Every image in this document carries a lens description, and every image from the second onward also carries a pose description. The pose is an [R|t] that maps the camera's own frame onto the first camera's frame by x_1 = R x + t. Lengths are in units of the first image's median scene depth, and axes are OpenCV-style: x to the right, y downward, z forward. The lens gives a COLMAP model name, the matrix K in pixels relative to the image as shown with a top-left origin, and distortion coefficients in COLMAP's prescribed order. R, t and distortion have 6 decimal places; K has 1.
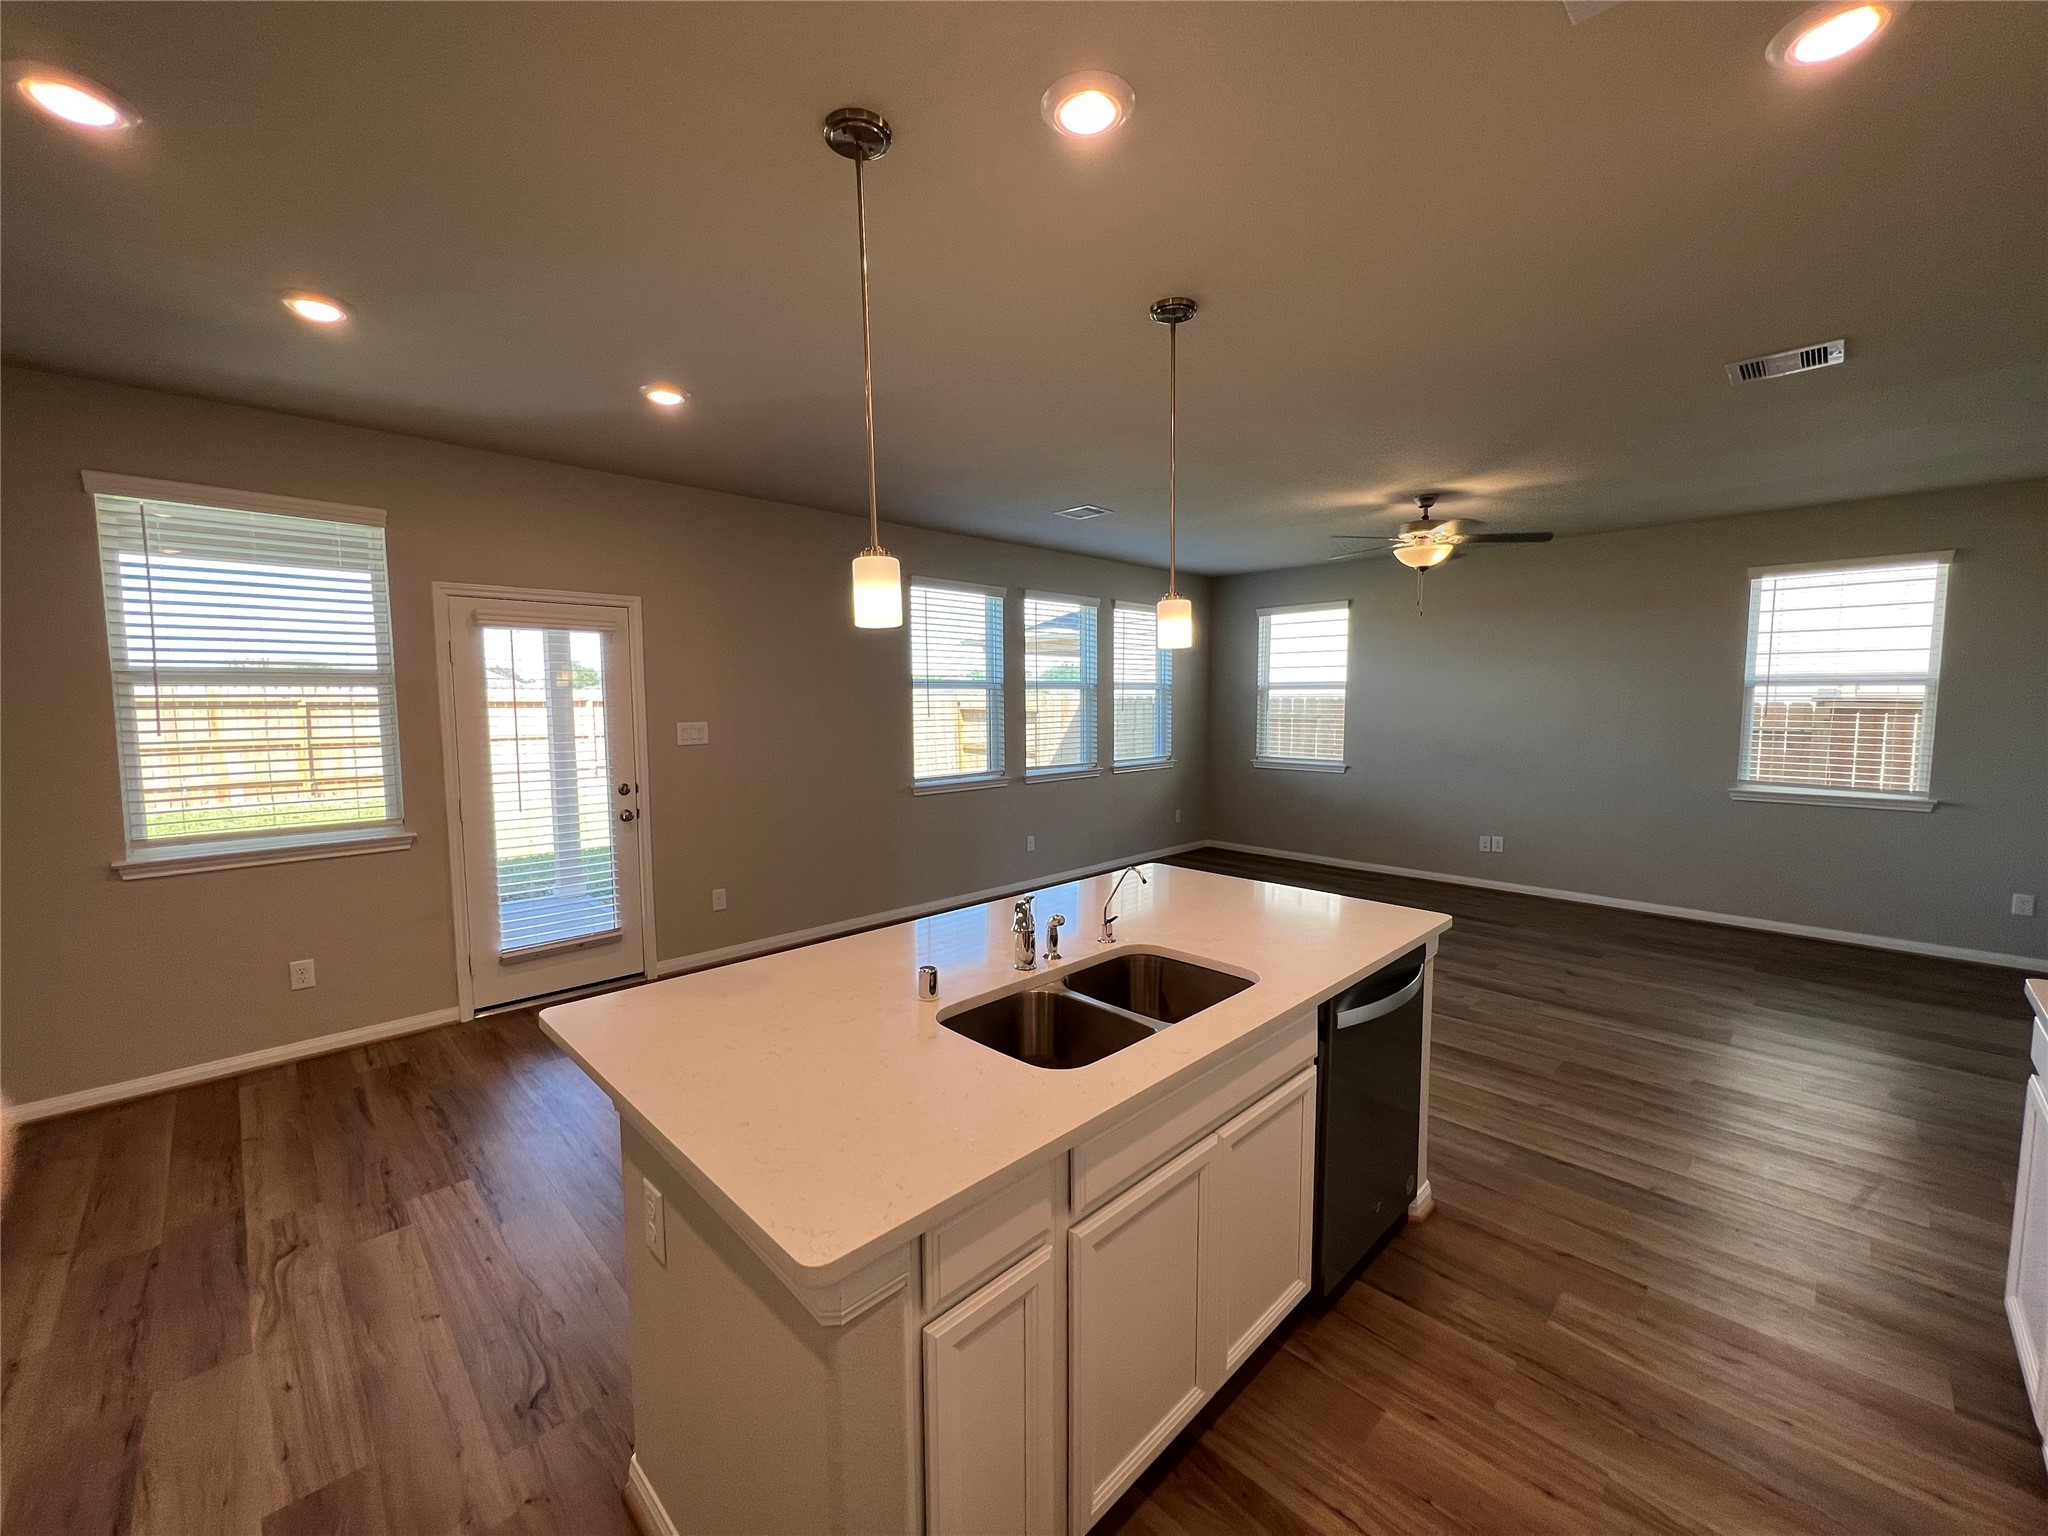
lens RADIAL K [[819.1, 0, 1027.0], [0, 819.1, 766.8], [0, 0, 1]] dist [-0.000132, 0.000181]
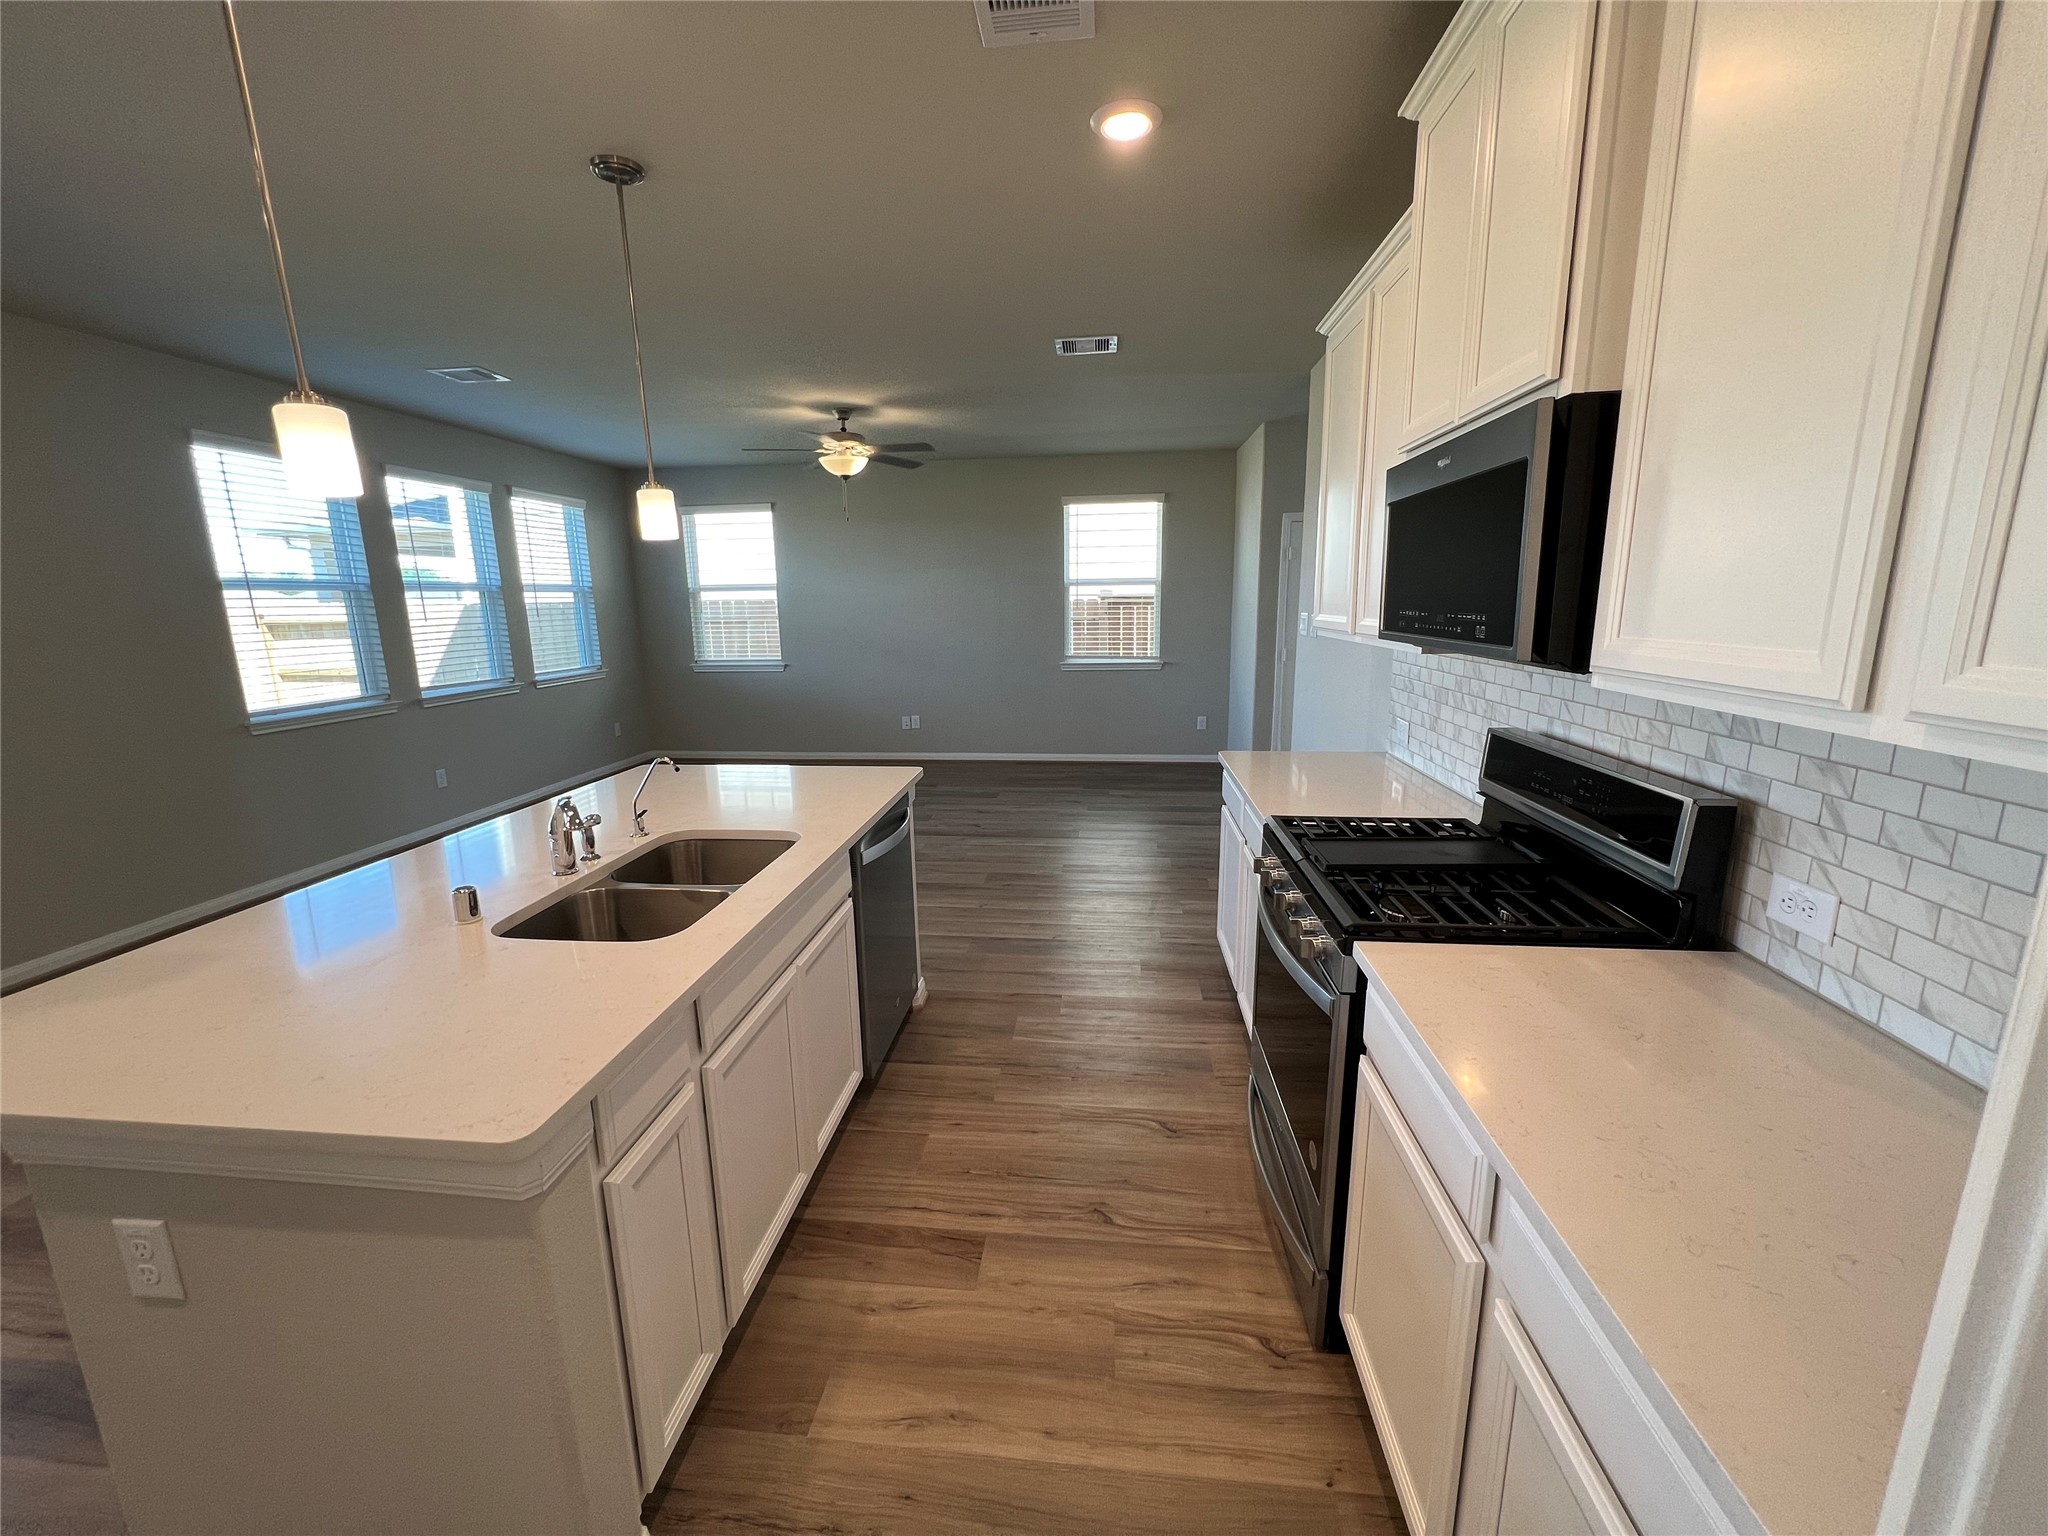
lens RADIAL K [[811.4, 0, 1022.5], [0, 811.4, 766.0], [0, 0, 1]] dist [-0.001100, -0.000986]
pose [[0.774095, -0.137532, 0.617949, -0.104245], [0.067300, 0.988463, 0.135688, 0.018517], [-0.629481, -0.063447, 0.774421, -0.043411]]
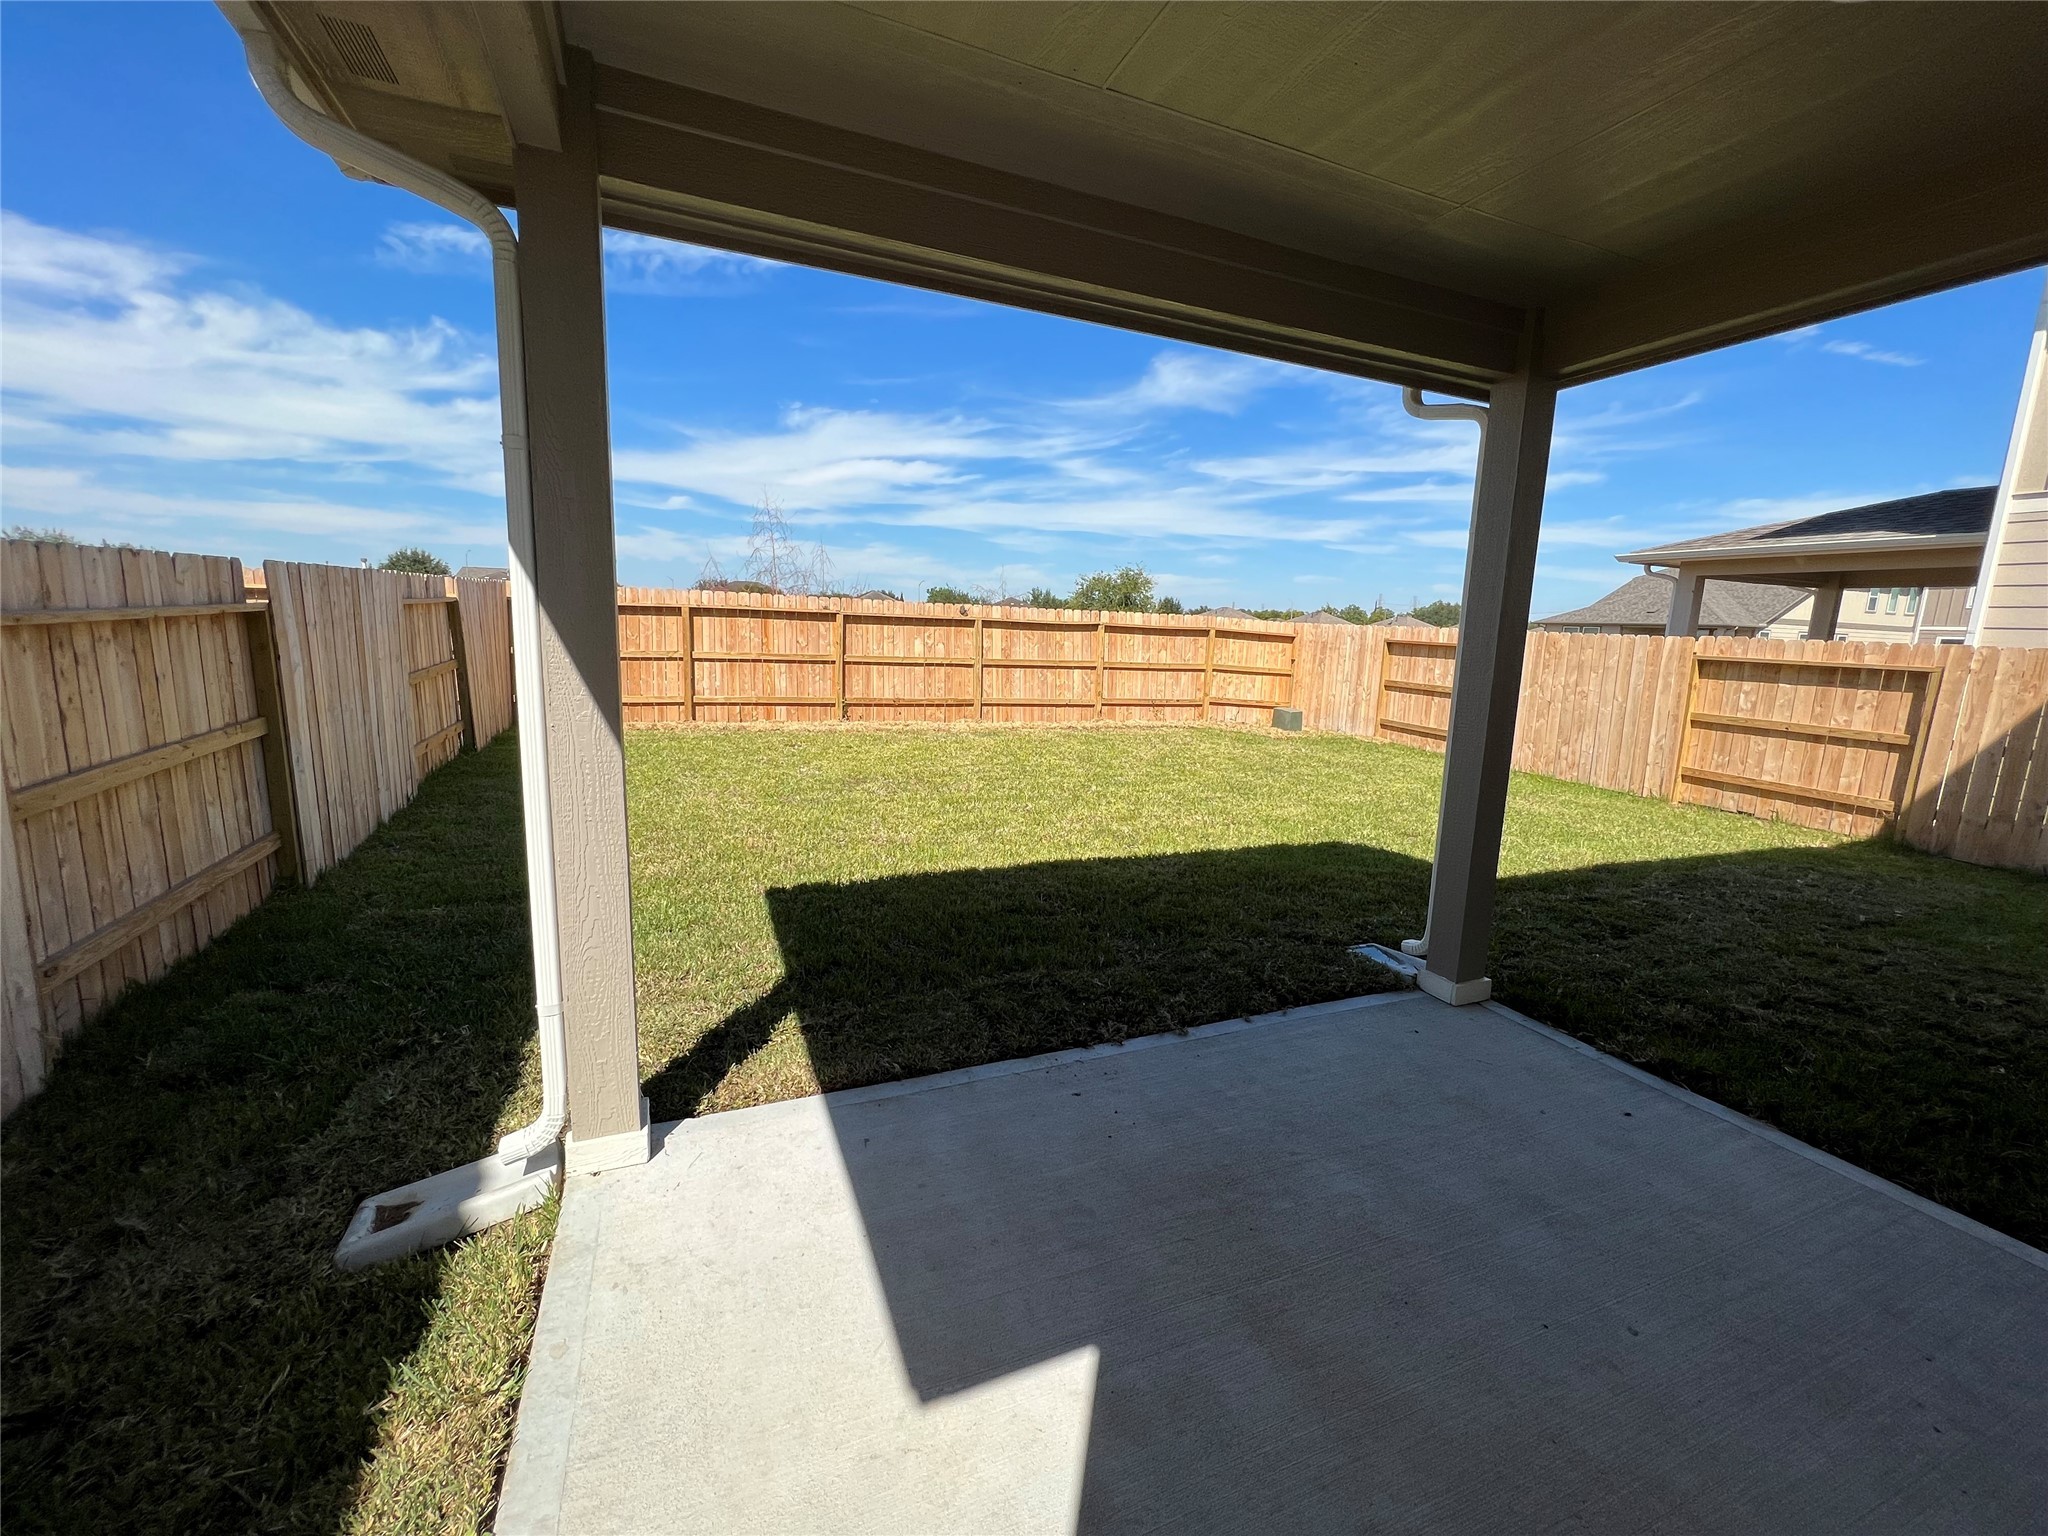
lens RADIAL K [[811.4, 0, 1021.1], [0, 811.4, 758.3], [0, 0, 1]] dist [-0.001100, -0.000986]
pose [[0.891462, 0.108230, -0.439979, -1.197984], [-0.073796, 0.992768, 0.094690, -0.083356], [0.447045, -0.051944, 0.893002, 1.148192]]
